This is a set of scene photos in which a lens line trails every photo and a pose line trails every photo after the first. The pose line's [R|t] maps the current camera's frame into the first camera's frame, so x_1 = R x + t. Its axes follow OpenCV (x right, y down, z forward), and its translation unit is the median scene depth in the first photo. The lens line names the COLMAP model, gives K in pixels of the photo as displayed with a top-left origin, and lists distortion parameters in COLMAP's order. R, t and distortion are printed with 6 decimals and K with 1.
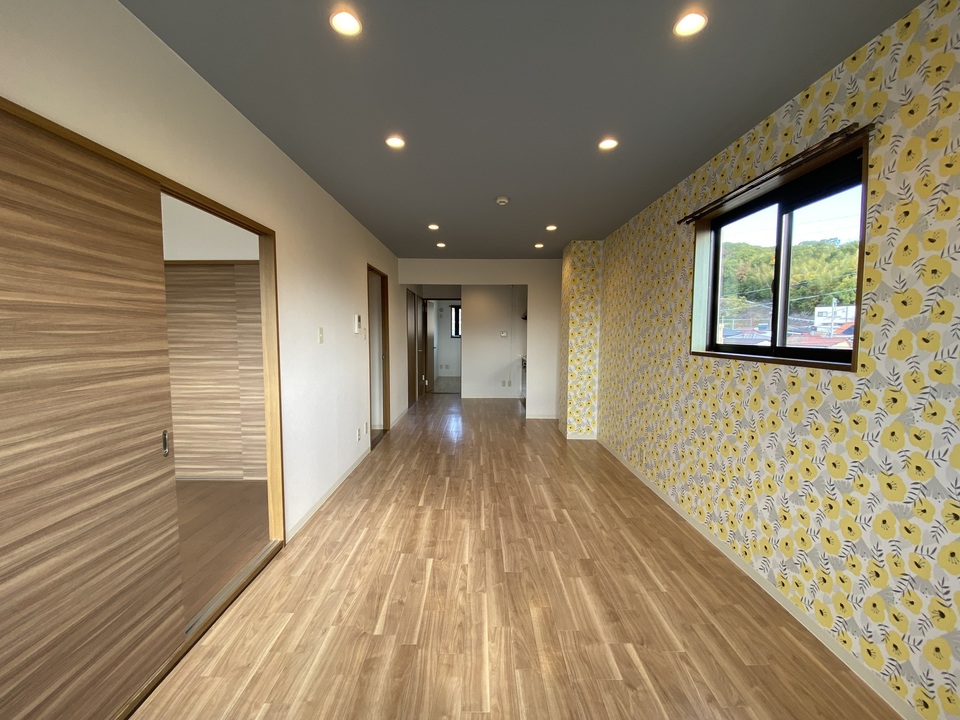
lens RADIAL K [[388.2, 0, 478.4], [0, 388.2, 360.2], [0, 0, 1]] dist [0.034633, -0.028175]
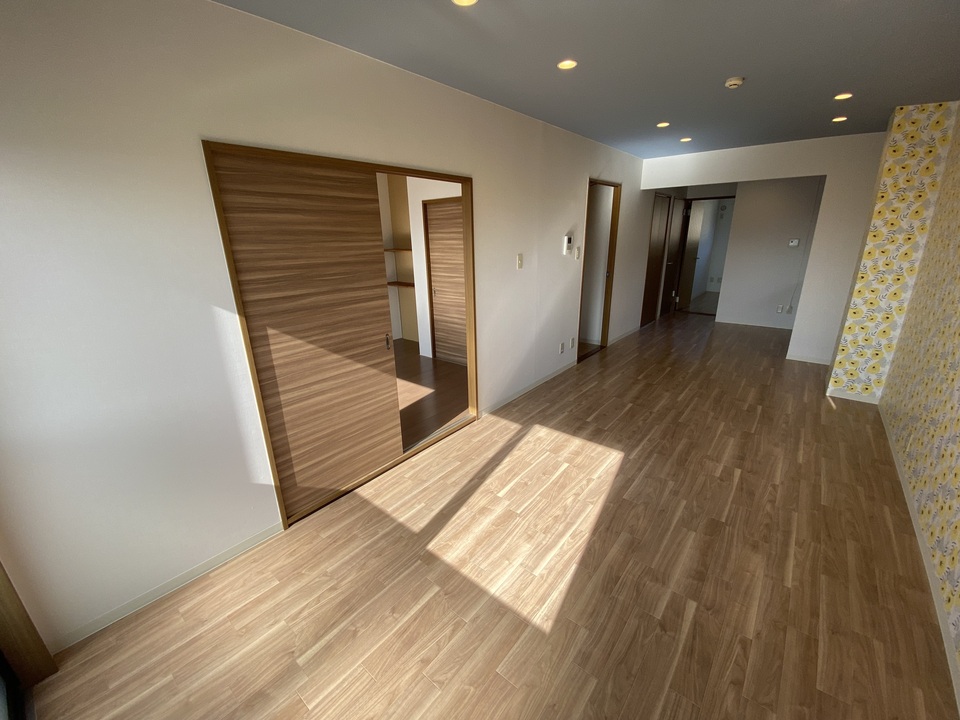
lens RADIAL K [[388.2, 0, 478.4], [0, 388.2, 360.2], [0, 0, 1]] dist [0.034633, -0.028175]
pose [[0.768882, 0.175862, -0.614730, 0.423811], [-0.020602, 0.967746, 0.251086, -0.107610], [0.639059, -0.180391, 0.747705, 0.004270]]
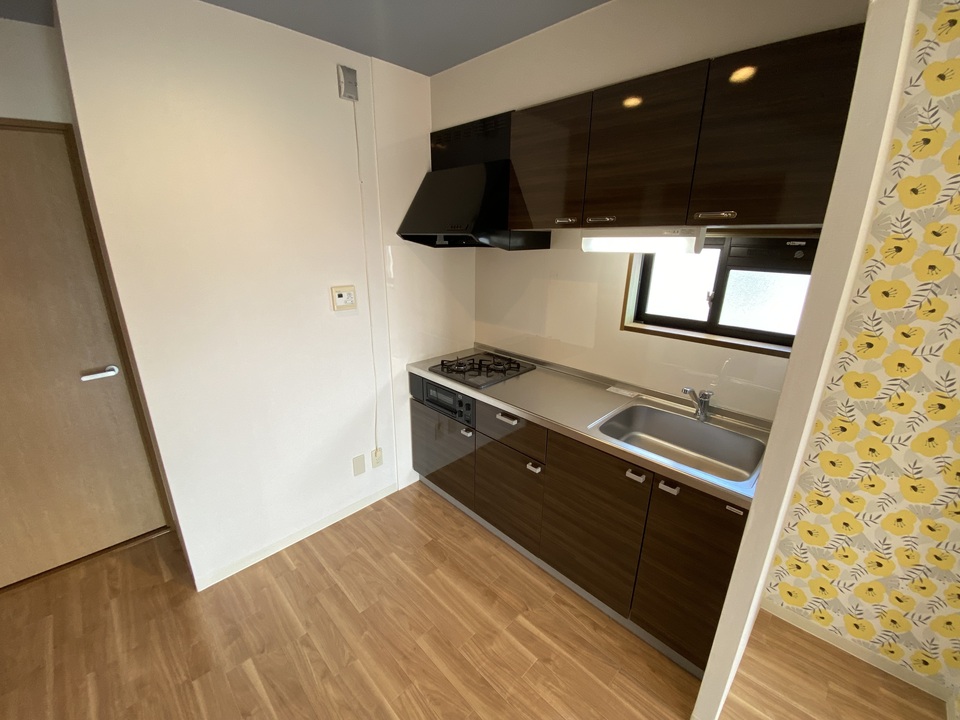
lens RADIAL K [[391.8, 0, 477.6], [0, 391.8, 360.6], [0, 0, 1]] dist [0.023780, -0.022366]
pose [[0.711953, -0.211592, 0.669591, -0.228992], [0.047713, 0.965896, 0.254495, -0.185152], [-0.700604, -0.149240, 0.697768, 0.403477]]
